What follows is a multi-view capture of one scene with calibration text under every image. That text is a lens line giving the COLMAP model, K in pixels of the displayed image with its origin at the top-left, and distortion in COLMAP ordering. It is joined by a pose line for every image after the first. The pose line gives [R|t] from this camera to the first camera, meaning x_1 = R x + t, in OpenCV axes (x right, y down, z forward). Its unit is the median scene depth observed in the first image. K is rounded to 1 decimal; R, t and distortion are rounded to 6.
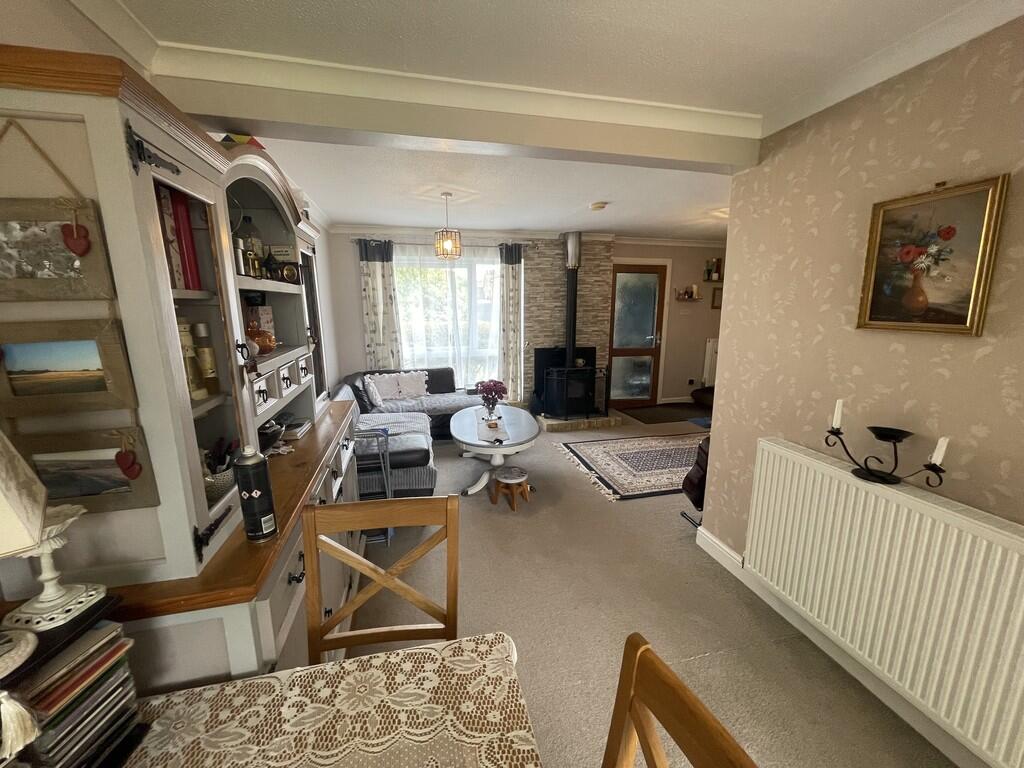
lens RADIAL K [[409.6, 0, 513.3], [0, 409.6, 385.8], [0, 0, 1]] dist [-0.004609, 0.000550]
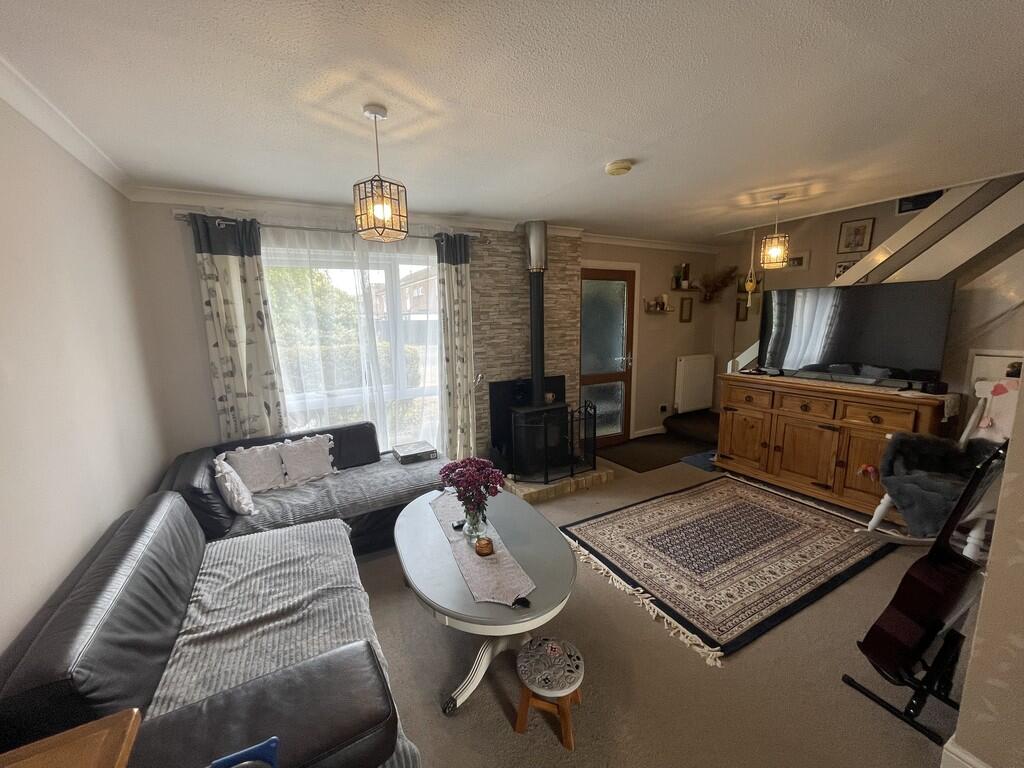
lens RADIAL K [[409.6, 0, 512.2], [0, 409.6, 385.2], [0, 0, 1]] dist [-0.004609, 0.000550]
pose [[0.965486, -0.059748, 0.253508, -0.096510], [0.068473, 0.997321, -0.025725, -0.070534], [-0.251292, 0.042195, 0.966991, 0.319436]]
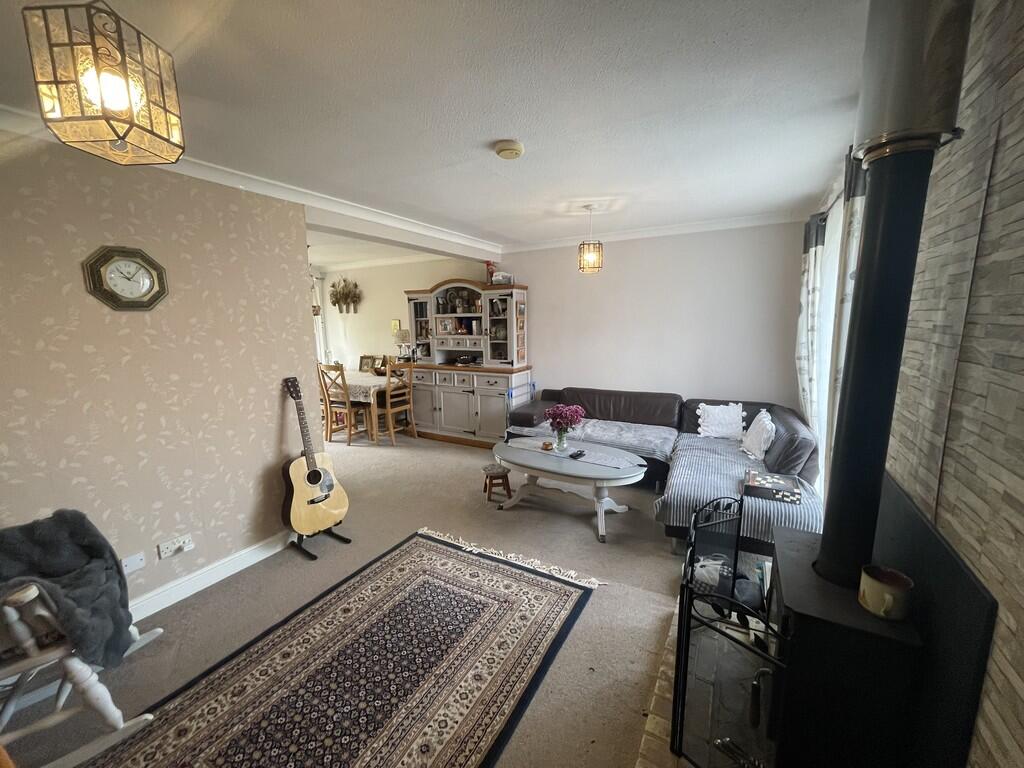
lens RADIAL K [[409.6, 0, 510.0], [0, 409.6, 383.4], [0, 0, 1]] dist [-0.004609, 0.000550]
pose [[-0.683702, 0.129231, -0.718228, 0.467460], [-0.127659, 0.947840, 0.292067, -0.215010], [0.718509, 0.291375, -0.631542, 1.040561]]
